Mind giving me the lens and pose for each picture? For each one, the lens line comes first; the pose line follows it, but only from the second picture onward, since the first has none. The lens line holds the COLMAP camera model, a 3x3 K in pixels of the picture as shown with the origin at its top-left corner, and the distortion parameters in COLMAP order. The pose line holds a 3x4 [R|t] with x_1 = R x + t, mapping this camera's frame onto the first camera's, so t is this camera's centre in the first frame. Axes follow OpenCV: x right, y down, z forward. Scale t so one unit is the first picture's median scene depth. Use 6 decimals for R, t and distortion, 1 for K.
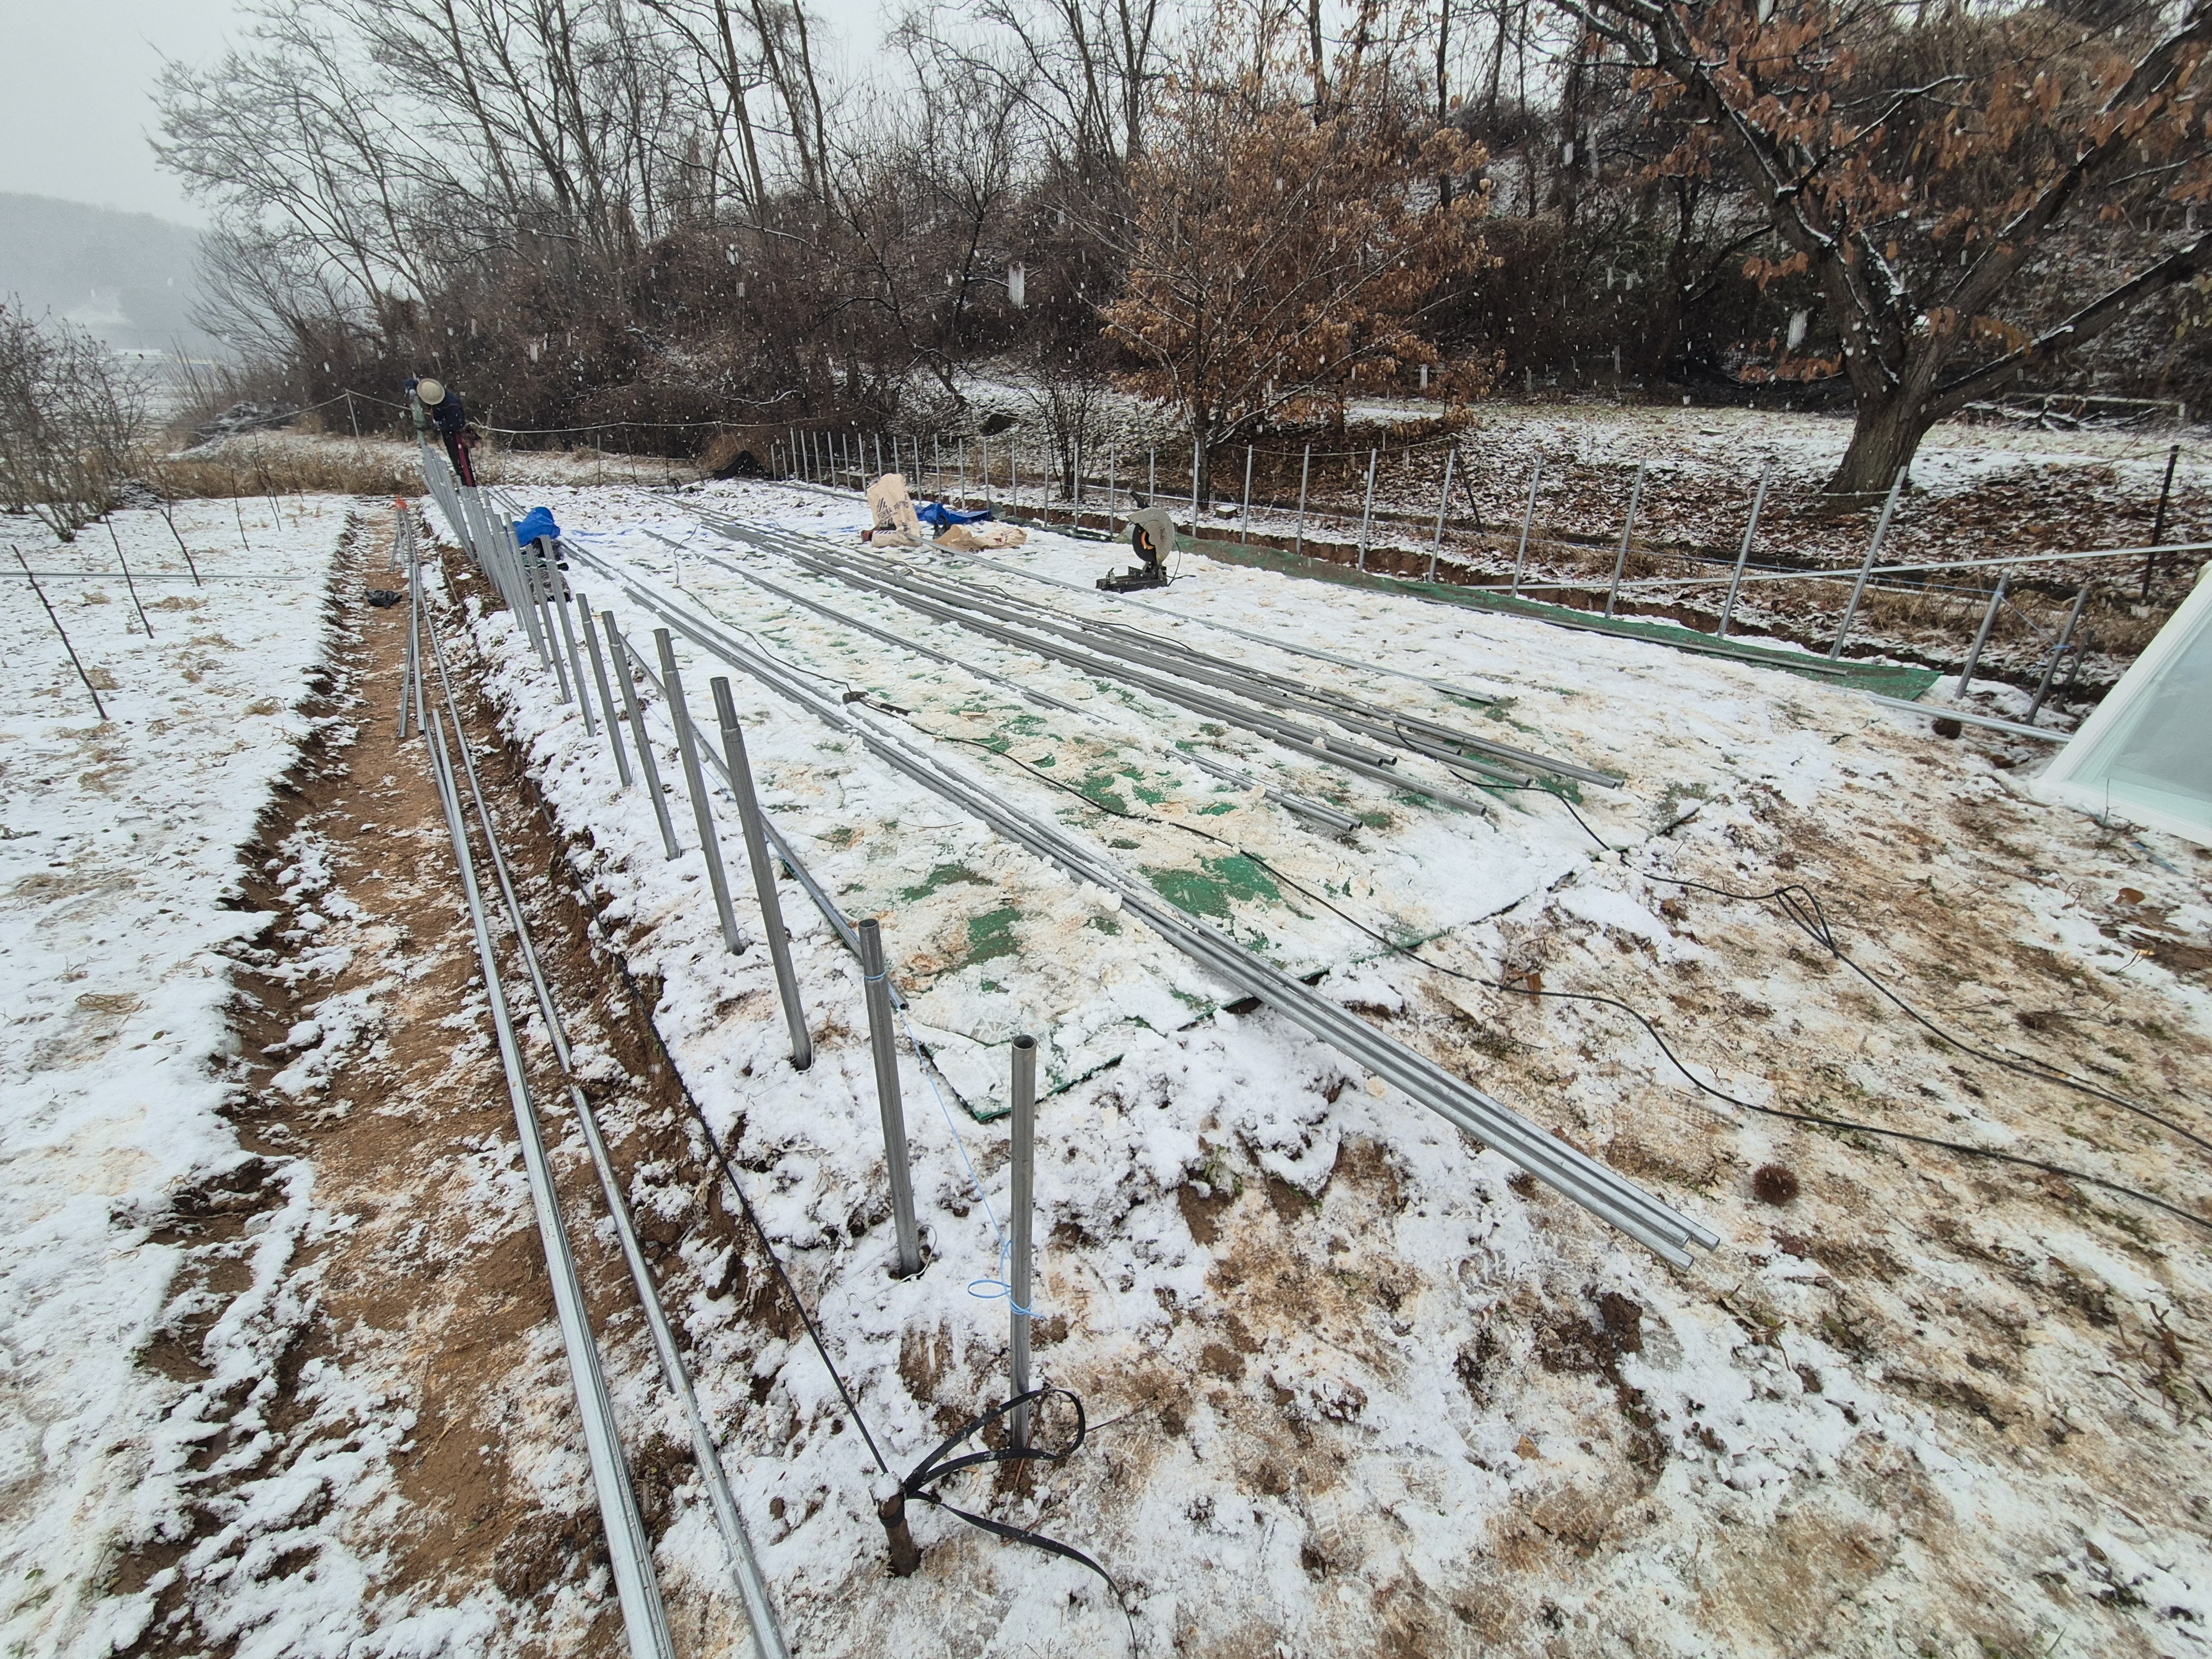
lens RADIAL K [[906.8, 0, 1108.5], [0, 906.8, 825.0], [0, 0, 1]] dist [0.000906, -0.001134]
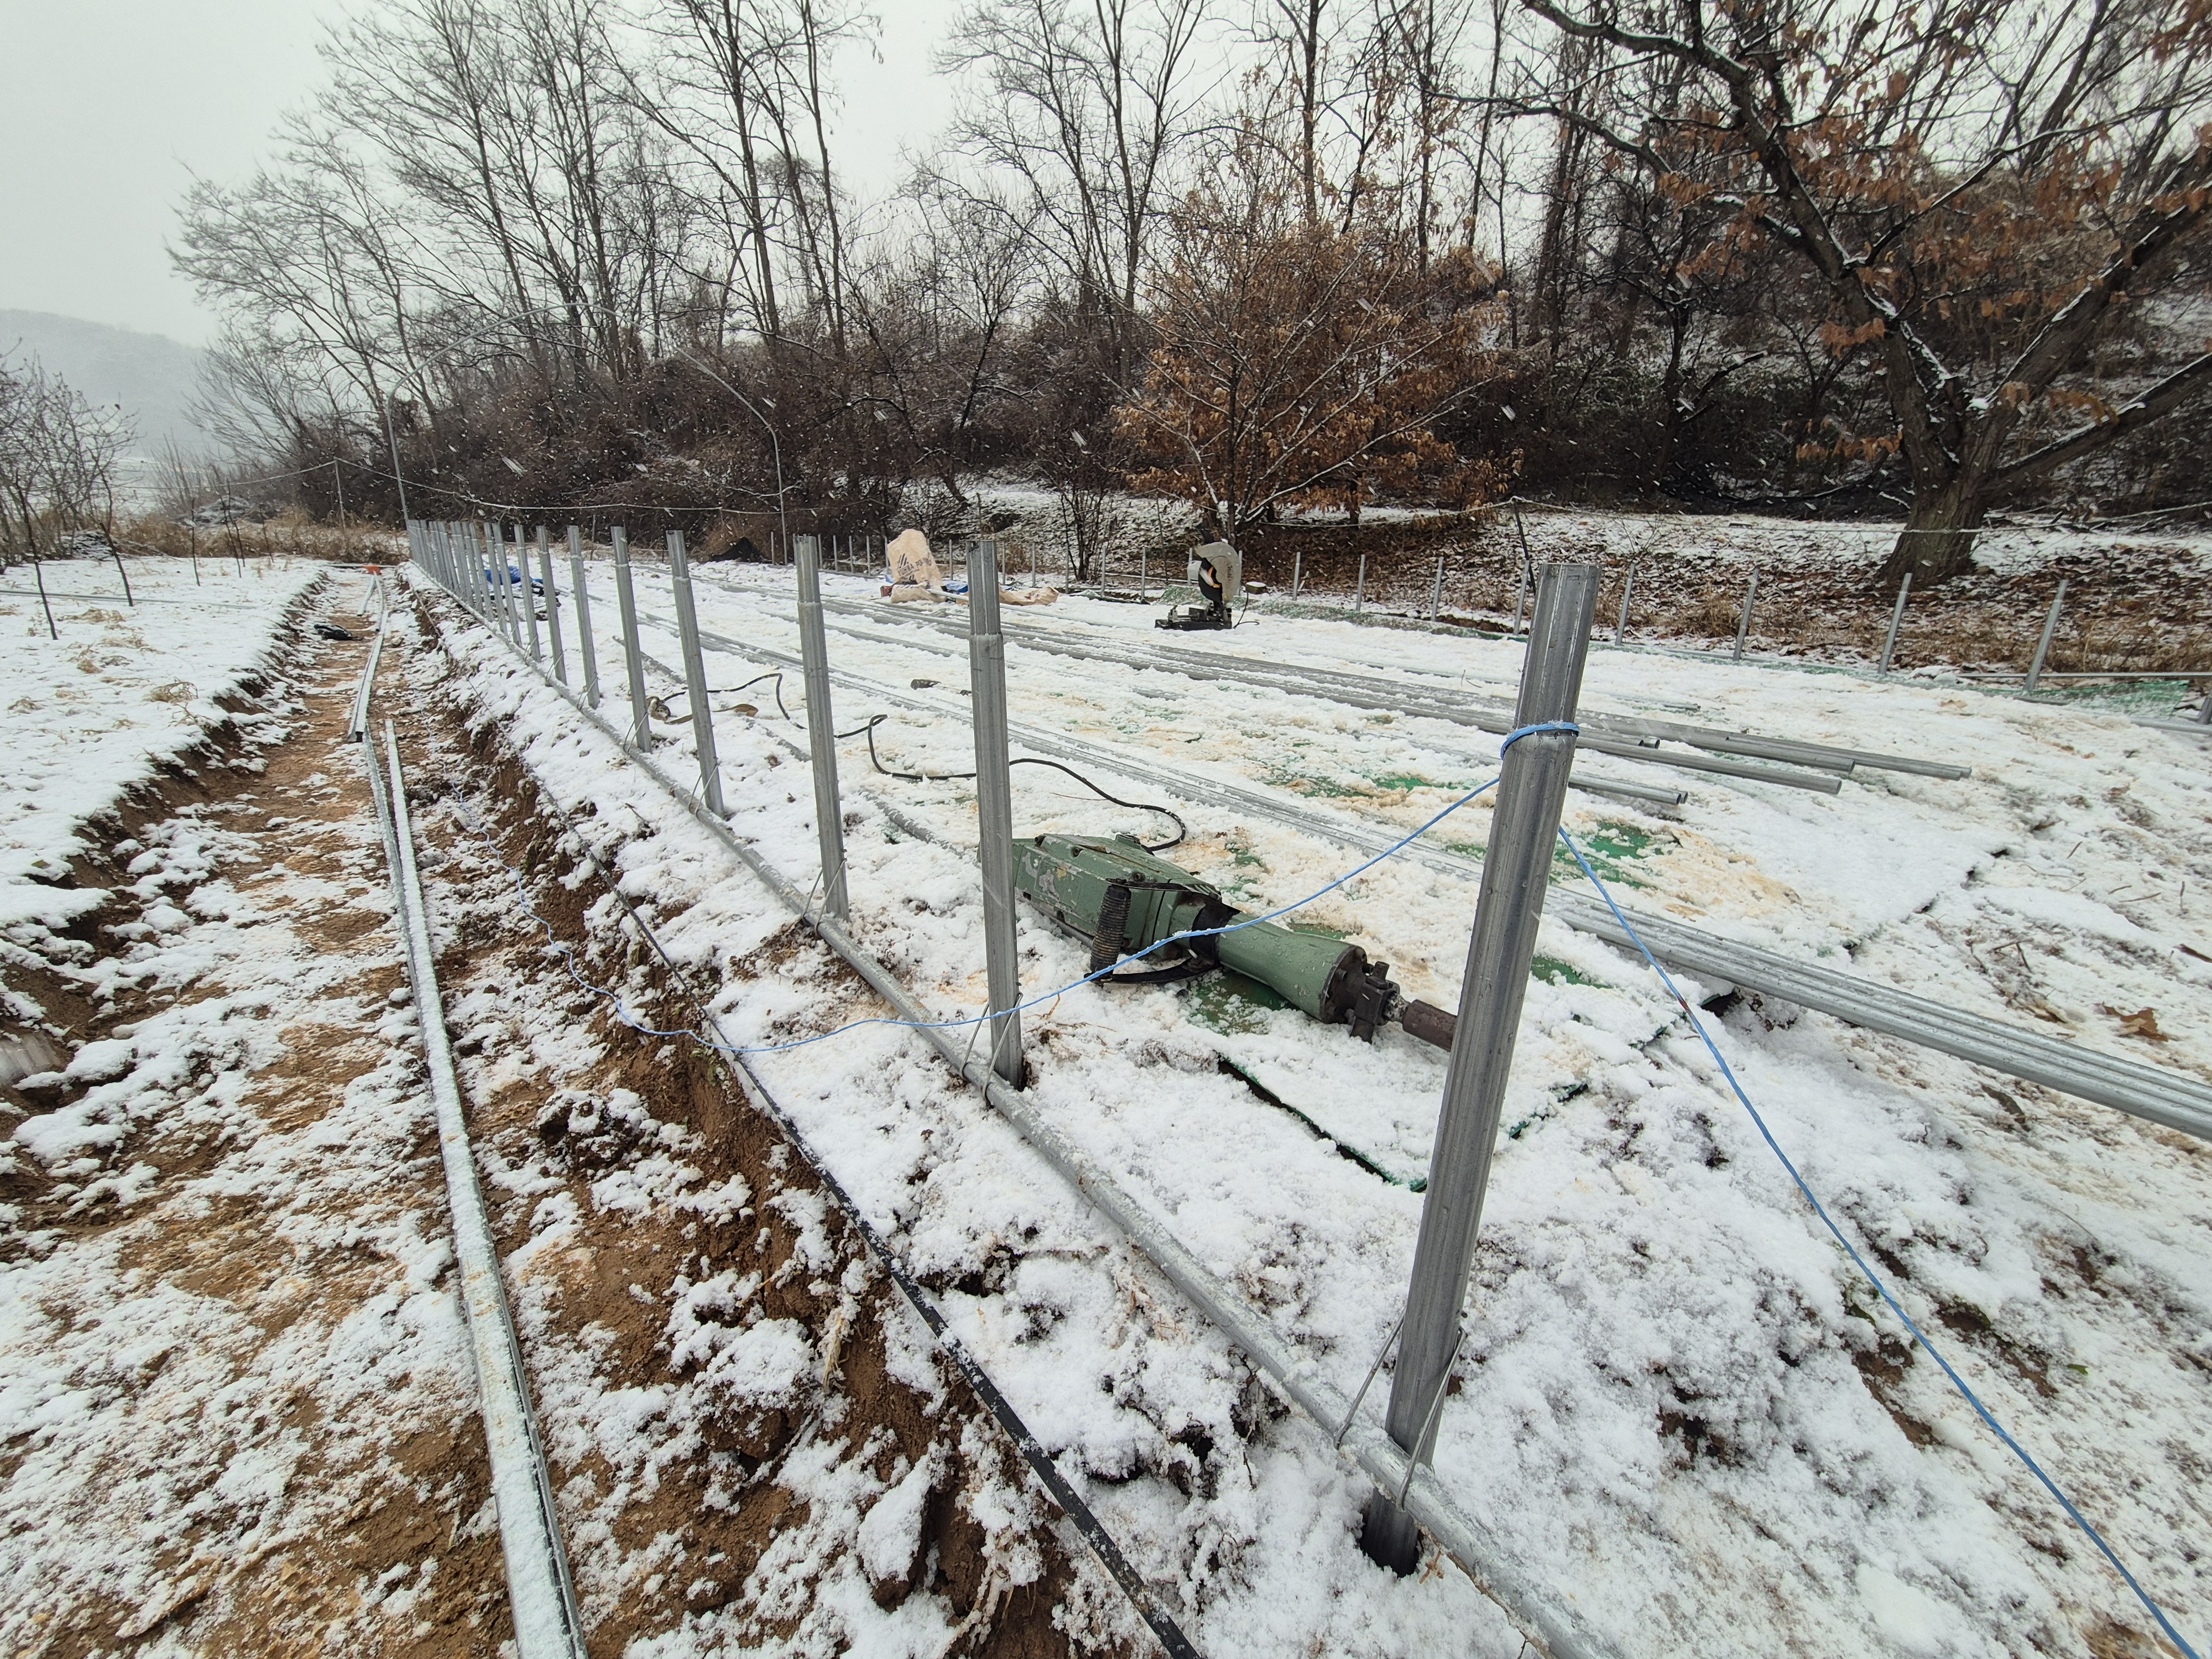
lens RADIAL K [[906.9, 0, 1111.0], [0, 906.9, 828.1], [0, 0, 1]] dist [-0.000658, -0.000142]
pose [[0.999136, 0.020272, 0.036274, -0.126510], [-0.015545, 0.991892, -0.126129, 0.075478], [-0.038537, 0.125456, 0.991350, 0.188117]]
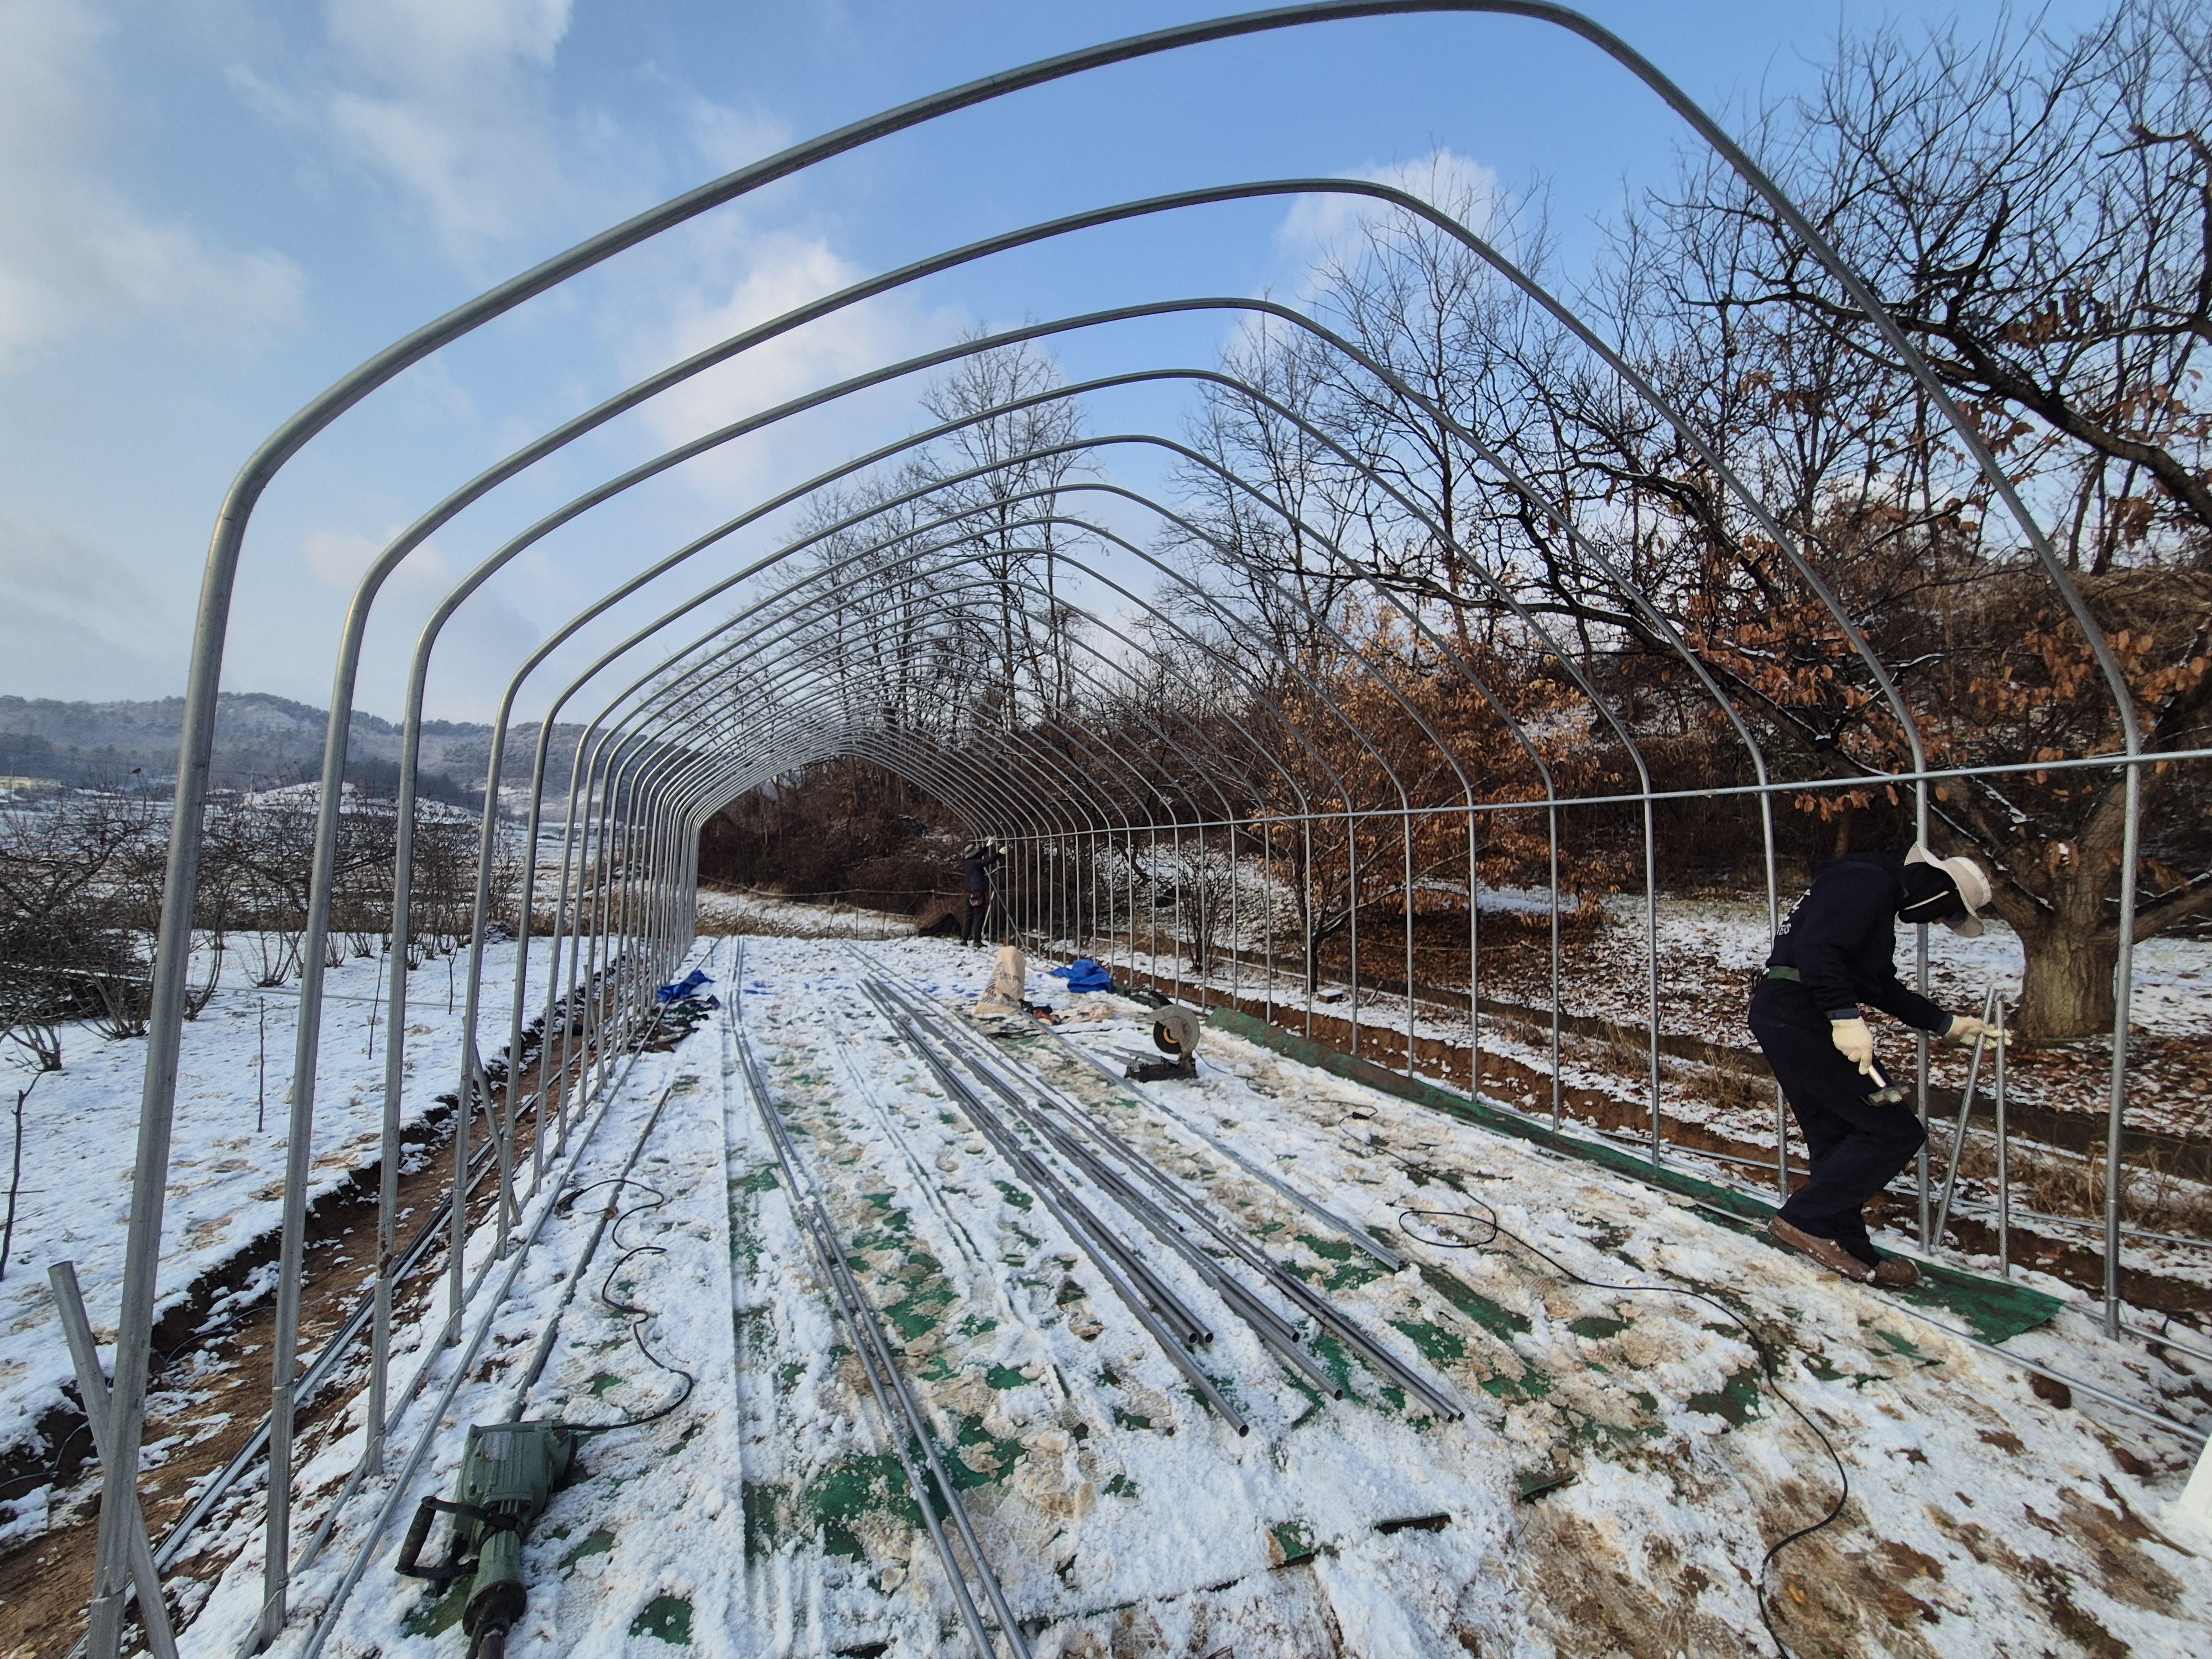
lens RADIAL K [[896.4, 0, 1103.8], [0, 896.4, 831.4], [0, 0, 1]] dist [0.000711, -0.000009]
pose [[0.968507, 0.011246, -0.248731, 0.307691], [-0.124077, 0.887902, -0.442983, -0.077839], [0.215867, 0.459894, 0.861335, -0.001519]]
